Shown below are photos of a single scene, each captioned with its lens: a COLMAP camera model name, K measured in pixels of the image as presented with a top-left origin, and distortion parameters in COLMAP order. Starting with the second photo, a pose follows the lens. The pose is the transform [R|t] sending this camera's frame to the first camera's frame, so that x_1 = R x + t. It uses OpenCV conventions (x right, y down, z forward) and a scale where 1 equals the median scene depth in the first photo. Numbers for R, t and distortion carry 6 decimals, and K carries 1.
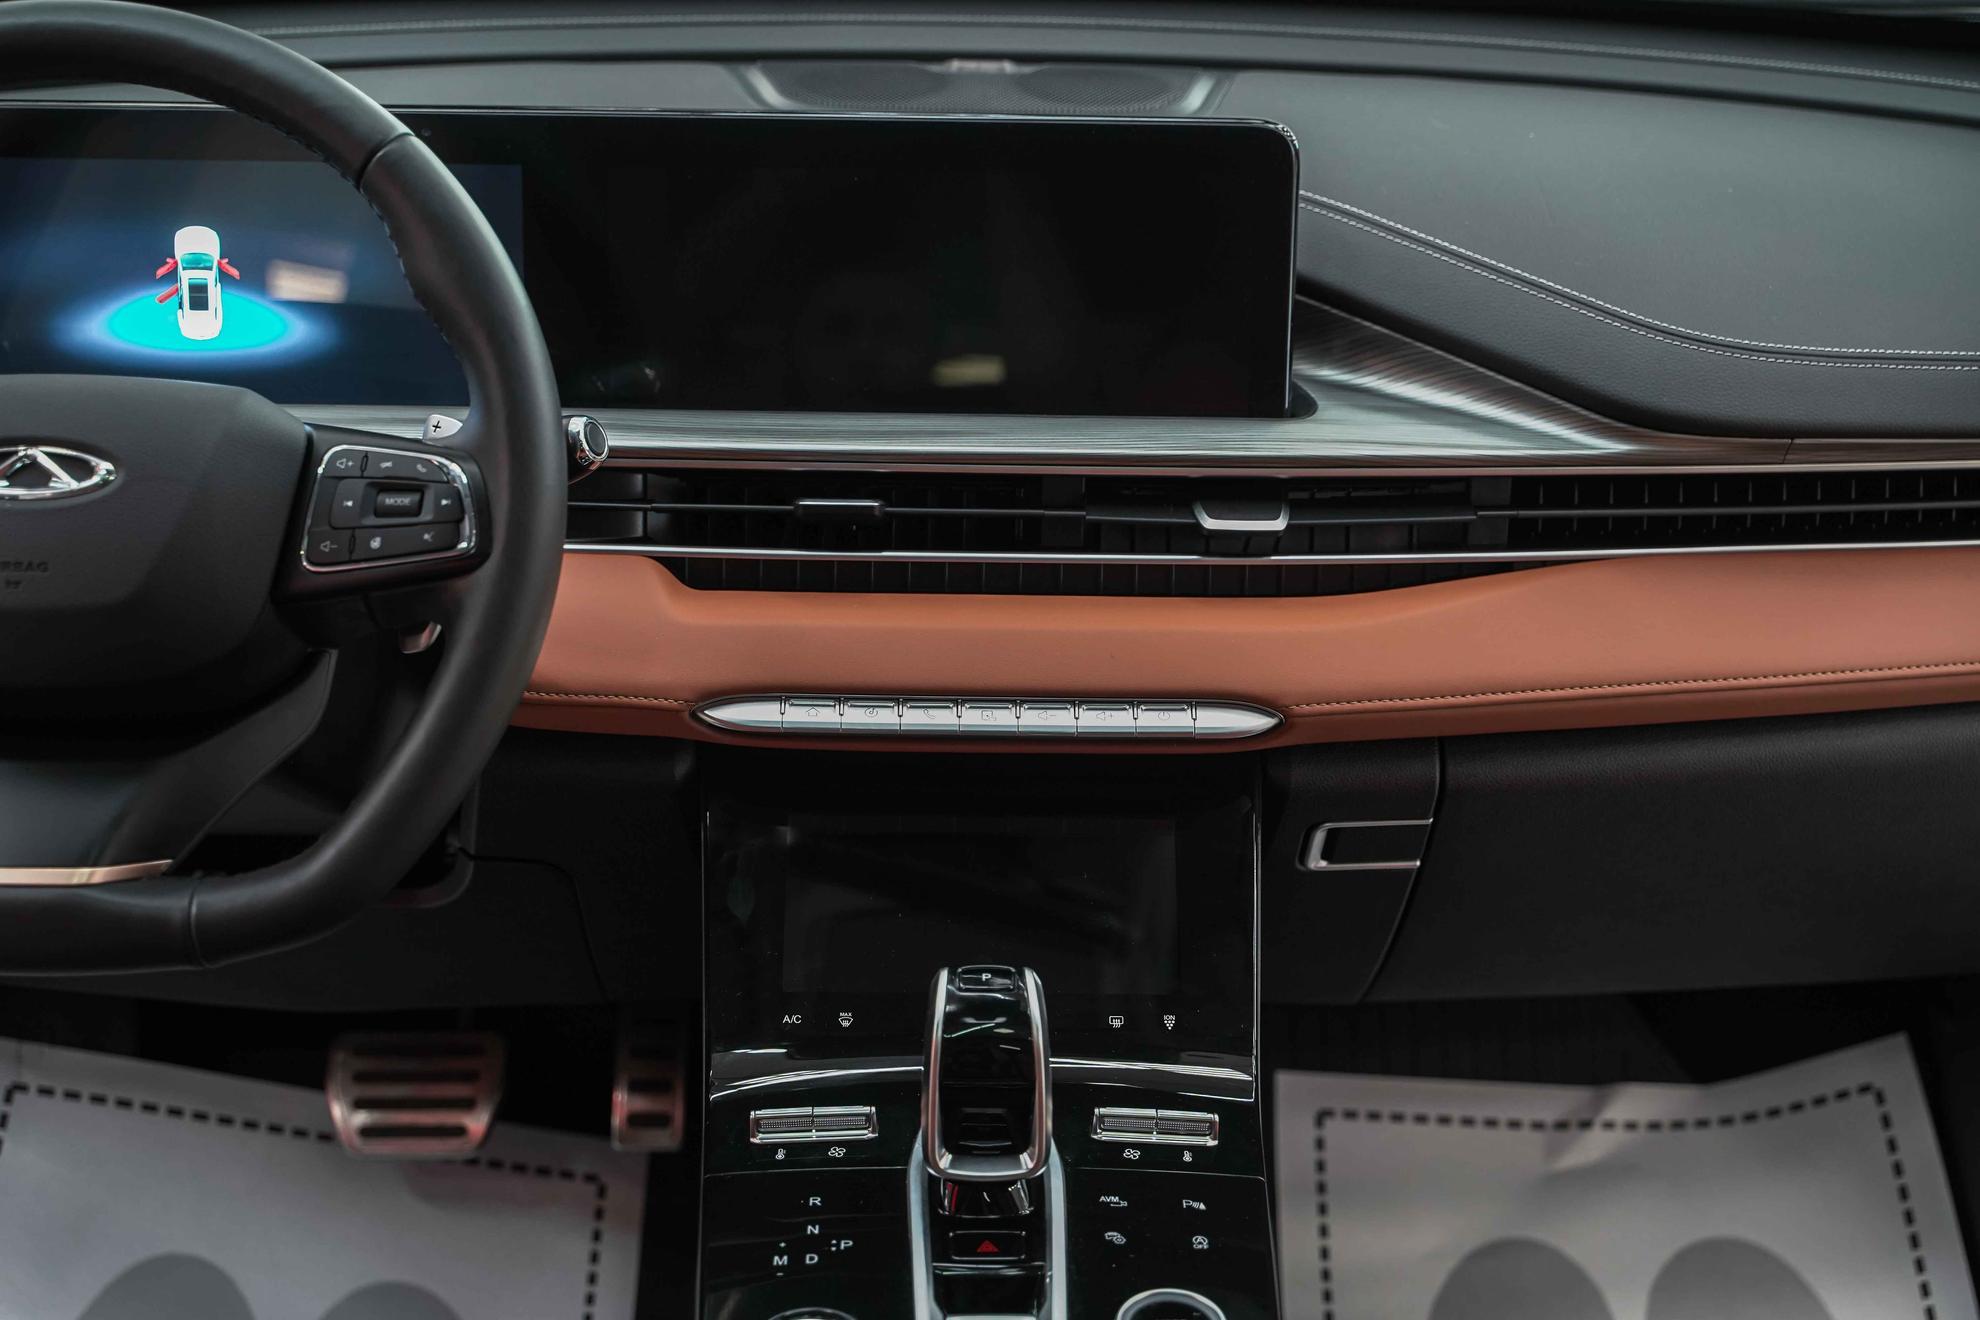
lens RADIAL K [[2845.9, 0, 990.0], [0, 2845.9, 660.0], [0, 0, 1]] dist [-0.011235, 0.067985]
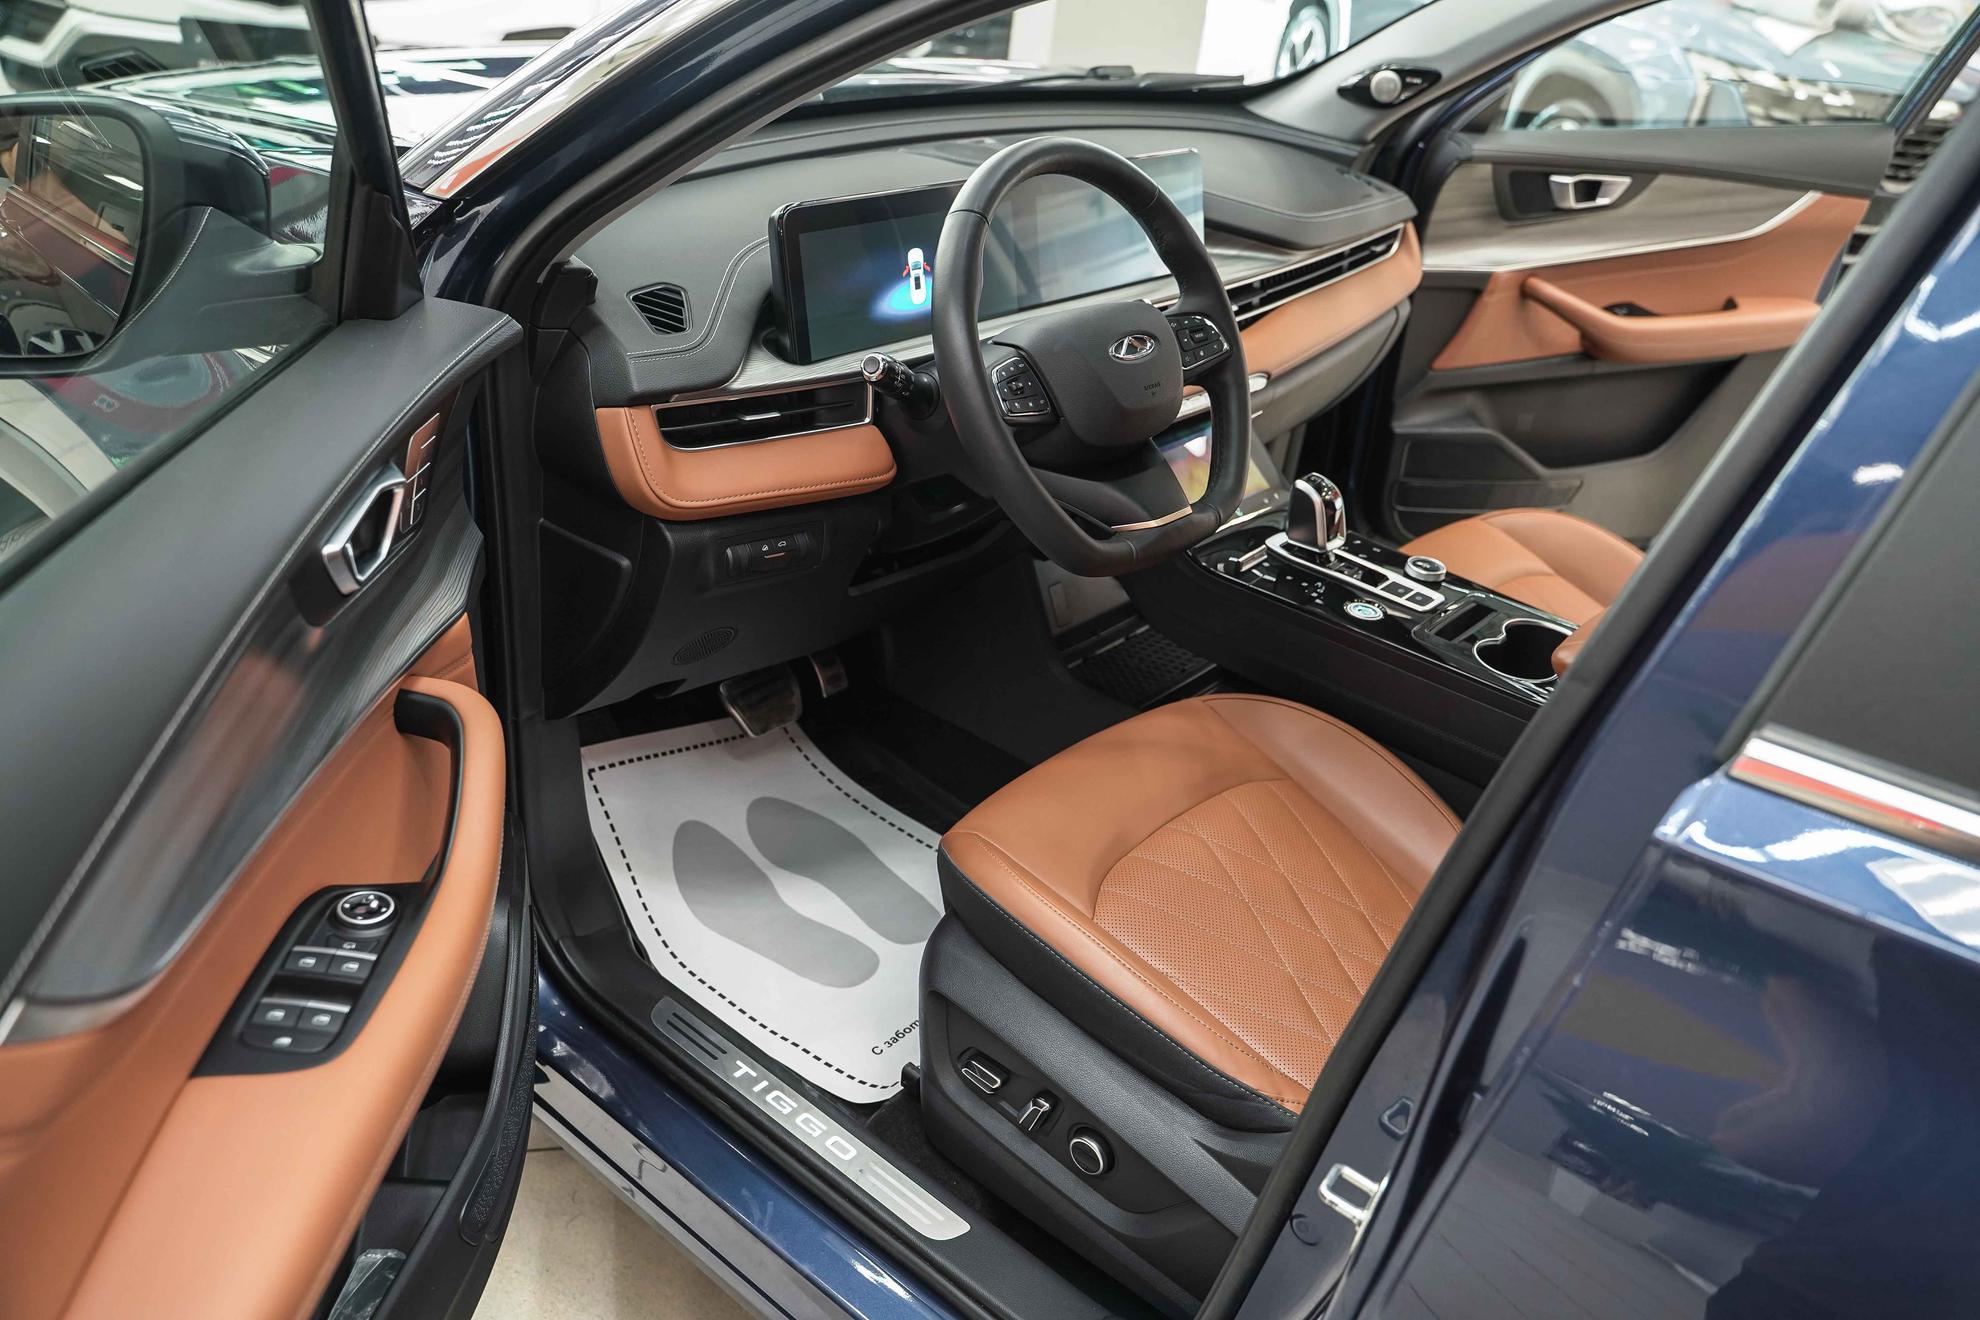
lens RADIAL K [[1586.2, 0, 990.0], [0, 1586.2, 660.0], [0, 0, 1]] dist [-0.014200, -0.000928]
pose [[0.654718, -0.314475, 0.687350, -1.128843], [0.222746, 0.949235, 0.222122, -0.111611], [-0.722308, 0.007677, 0.691529, 0.161177]]
